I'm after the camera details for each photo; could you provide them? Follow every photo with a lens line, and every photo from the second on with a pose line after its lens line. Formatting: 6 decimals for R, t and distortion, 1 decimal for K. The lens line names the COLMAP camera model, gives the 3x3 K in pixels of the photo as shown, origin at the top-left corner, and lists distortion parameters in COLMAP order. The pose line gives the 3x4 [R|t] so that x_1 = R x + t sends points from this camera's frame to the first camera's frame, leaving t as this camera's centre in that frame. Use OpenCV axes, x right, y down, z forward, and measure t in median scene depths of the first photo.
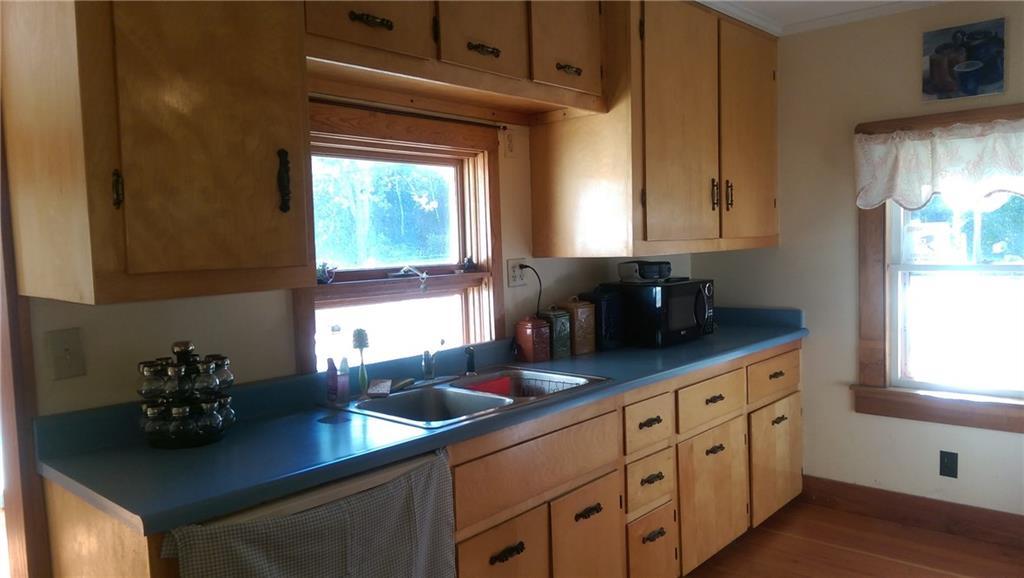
lens RADIAL K [[732.0, 0, 512.0], [0, 732.0, 289.0], [0, 0, 1]] dist [0.110271, -0.134052]
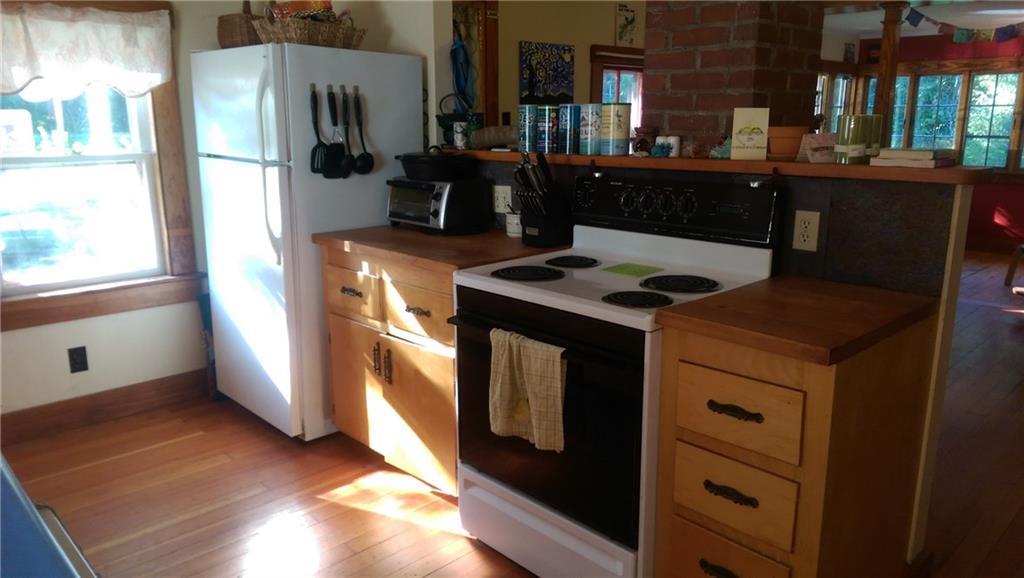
lens RADIAL K [[732.0, 0, 512.0], [0, 732.0, 289.0], [0, 0, 1]] dist [0.110271, -0.134052]
pose [[0.083733, -0.189490, 0.978306, -0.452885], [0.062484, 0.980820, 0.184629, -0.007550], [-0.994527, 0.045669, 0.093967, 0.459099]]
